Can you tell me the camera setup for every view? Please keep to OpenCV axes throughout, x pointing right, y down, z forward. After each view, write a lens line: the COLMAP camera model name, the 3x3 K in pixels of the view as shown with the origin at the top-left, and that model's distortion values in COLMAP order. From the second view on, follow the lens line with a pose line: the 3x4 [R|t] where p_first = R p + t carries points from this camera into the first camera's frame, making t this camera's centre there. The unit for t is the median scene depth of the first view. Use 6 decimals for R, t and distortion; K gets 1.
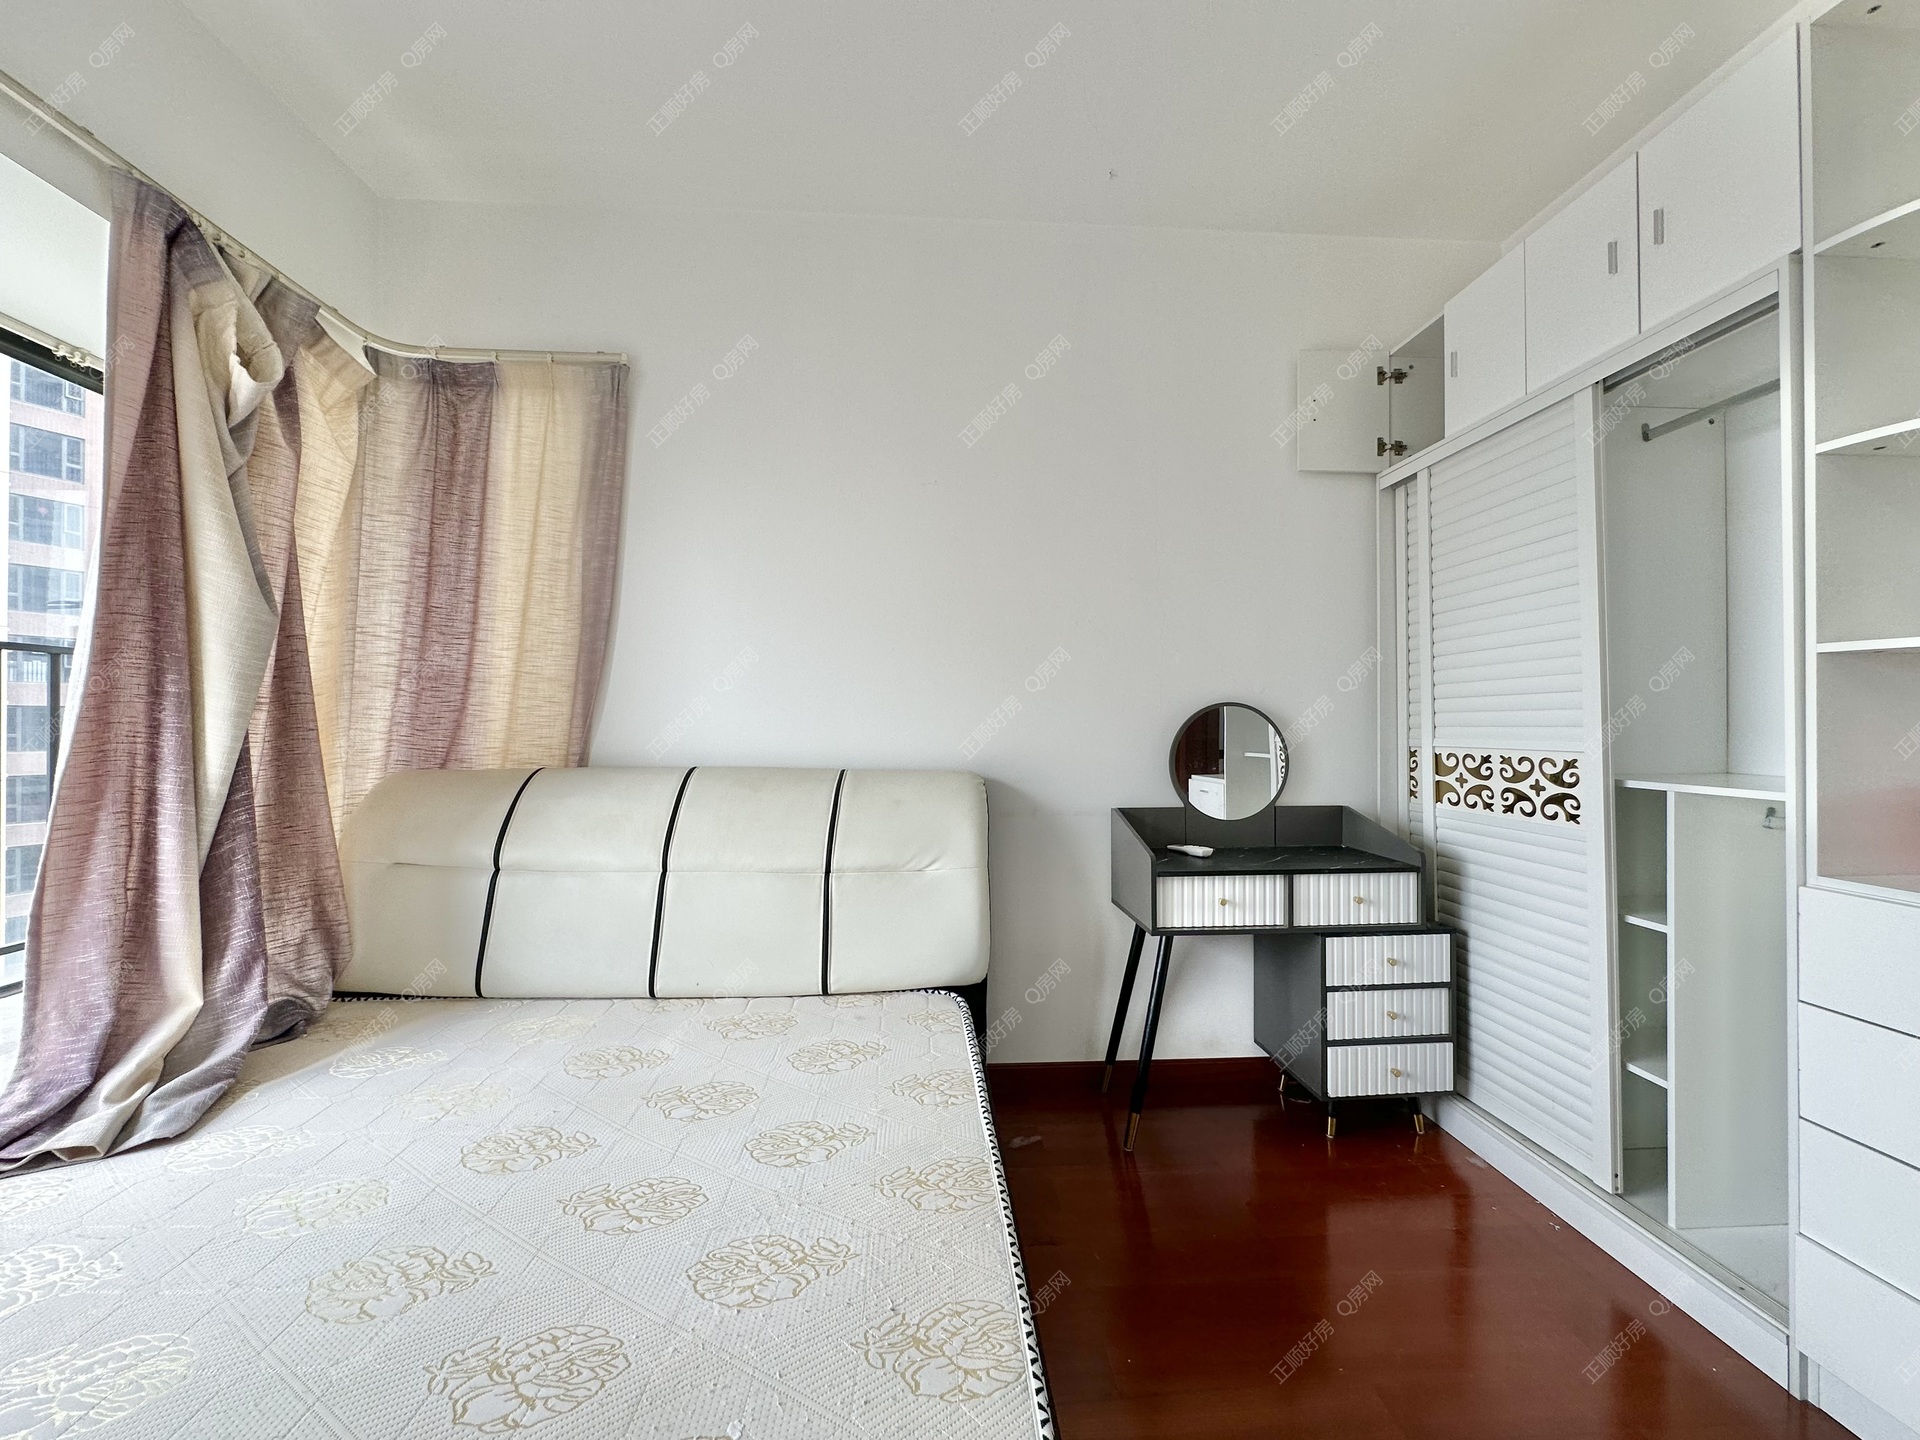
lens RADIAL K [[771.7, 0, 957.2], [0, 771.7, 724.1], [0, 0, 1]] dist [0.002122, 0.000384]
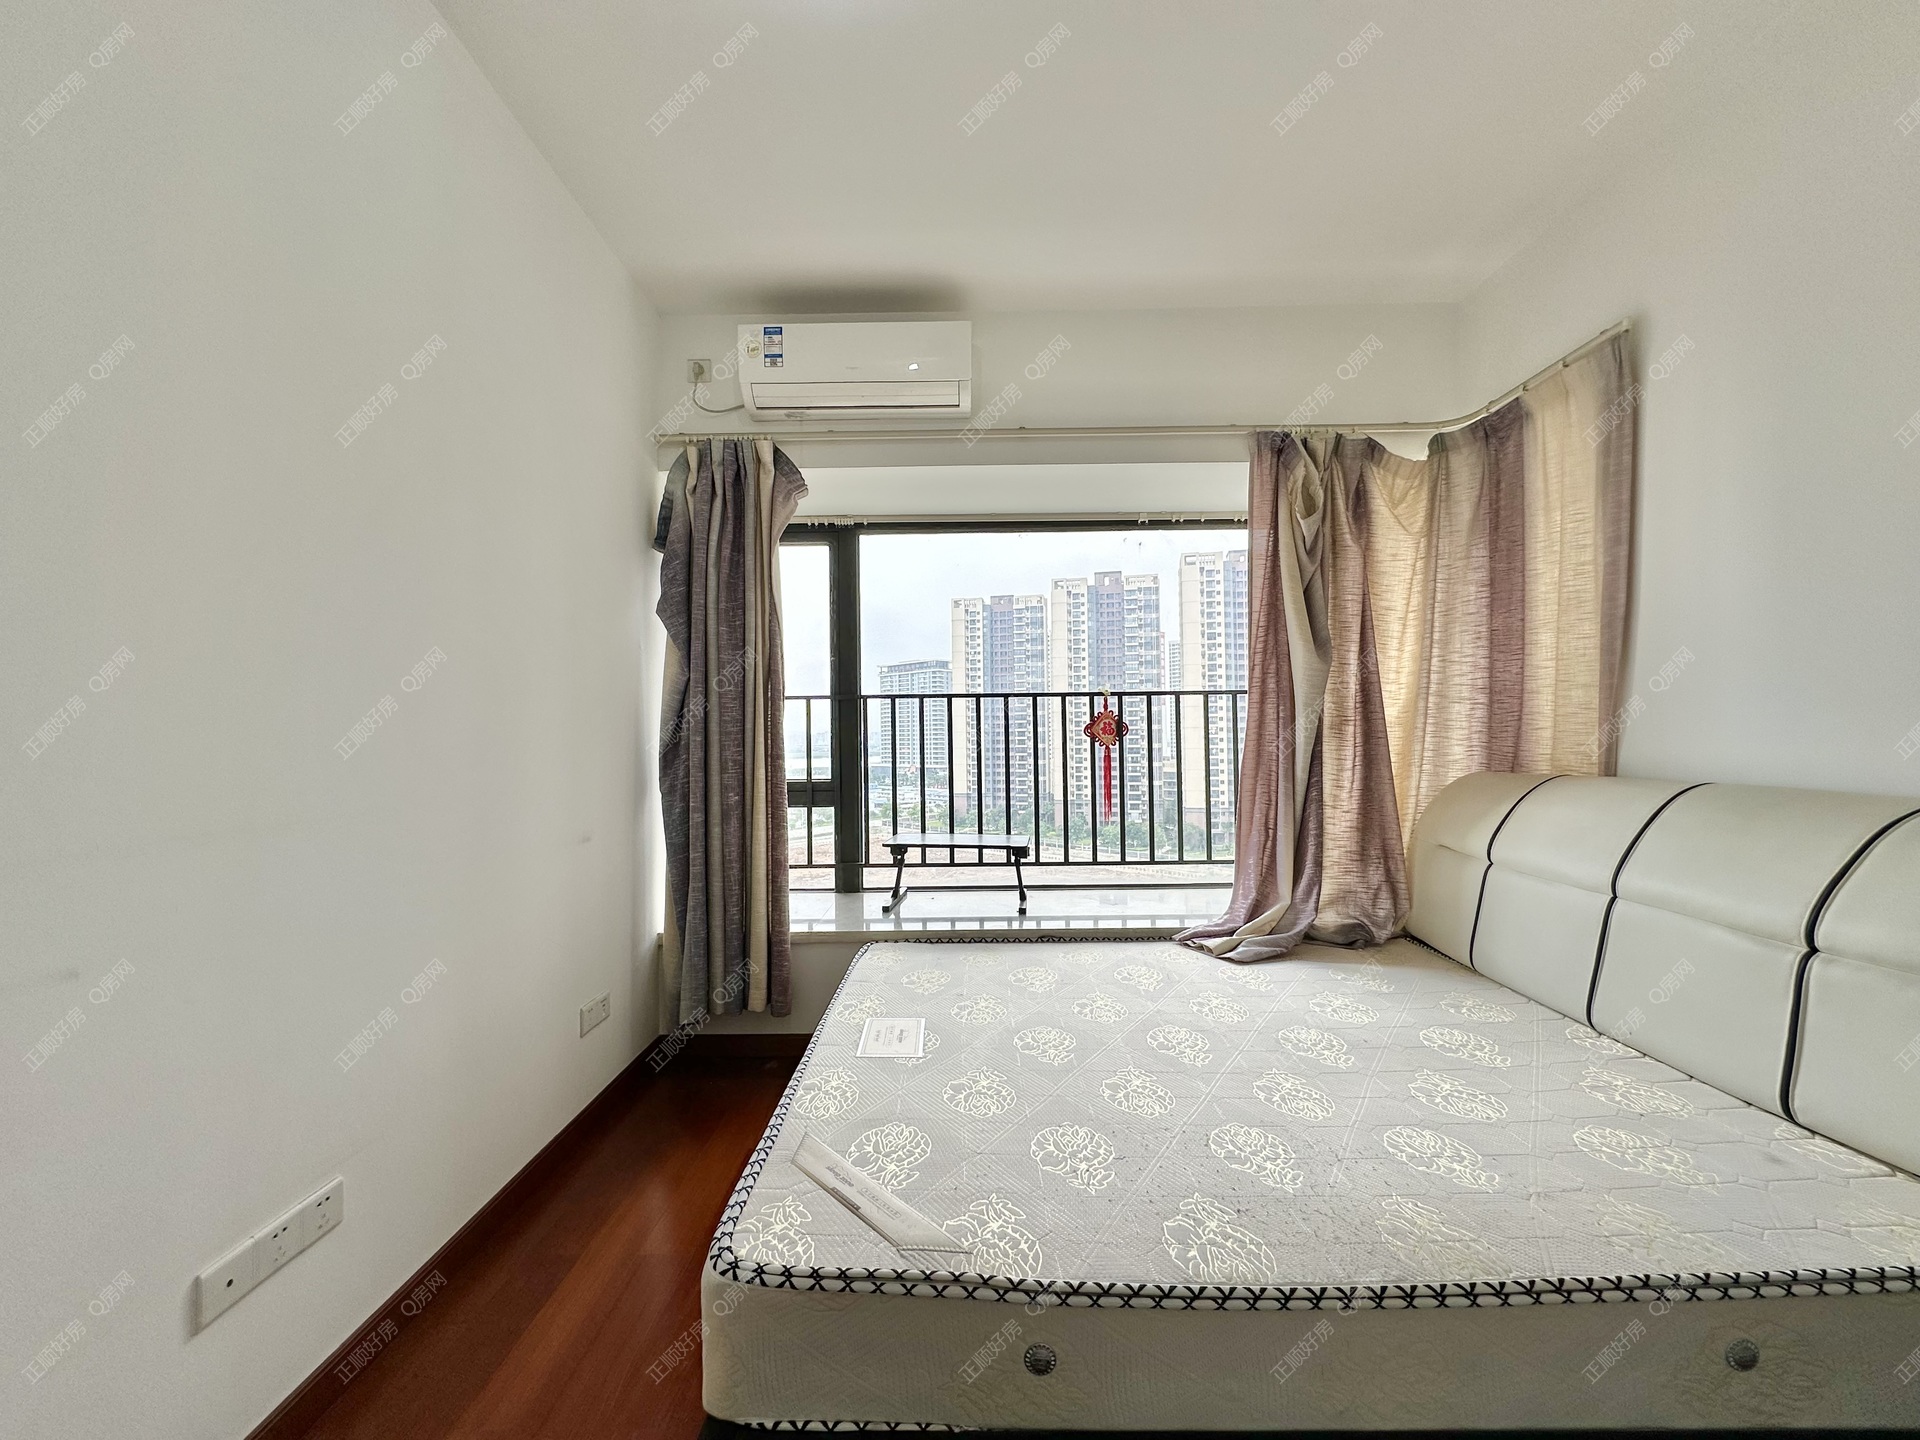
lens RADIAL K [[771.7, 0, 957.1], [0, 771.7, 728.9], [0, 0, 1]] dist [0.002122, 0.000384]
pose [[-0.067862, -0.011709, -0.997626, 0.566634], [0.017266, 0.999768, -0.012908, -0.004225], [0.997545, -0.018101, -0.067644, 0.305113]]
